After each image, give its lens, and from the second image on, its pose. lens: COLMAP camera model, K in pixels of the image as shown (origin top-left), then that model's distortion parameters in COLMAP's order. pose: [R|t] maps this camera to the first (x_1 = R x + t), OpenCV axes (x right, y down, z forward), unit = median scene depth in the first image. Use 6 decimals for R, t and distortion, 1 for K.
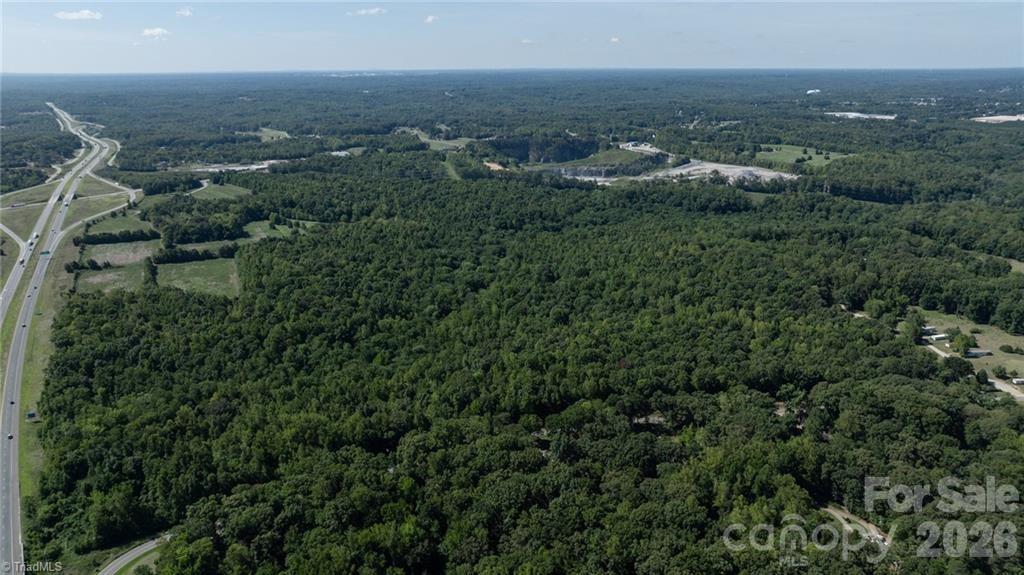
lens RADIAL K [[720.7, 0, 512.0], [0, 720.7, 287.5], [0, 0, 1]] dist [-0.039477, 0.047325]
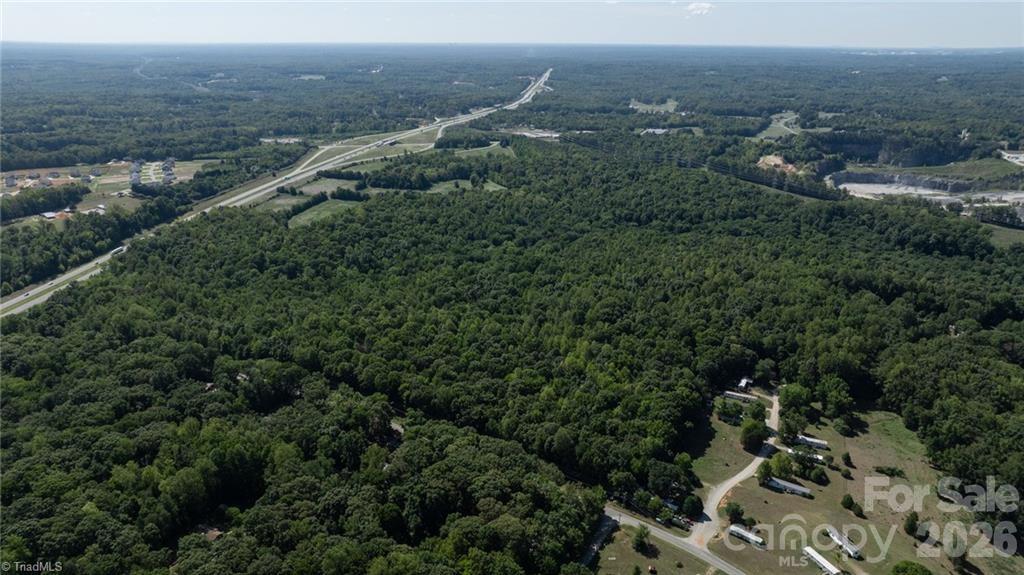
lens RADIAL K [[720.7, 0, 512.0], [0, 720.7, 287.5], [0, 0, 1]] dist [-0.039477, 0.047325]
pose [[0.758532, 0.223504, -0.612107, 0.661142], [-0.203612, 0.973600, 0.103180, -0.089335], [0.619008, 0.046367, 0.784015, 0.250124]]
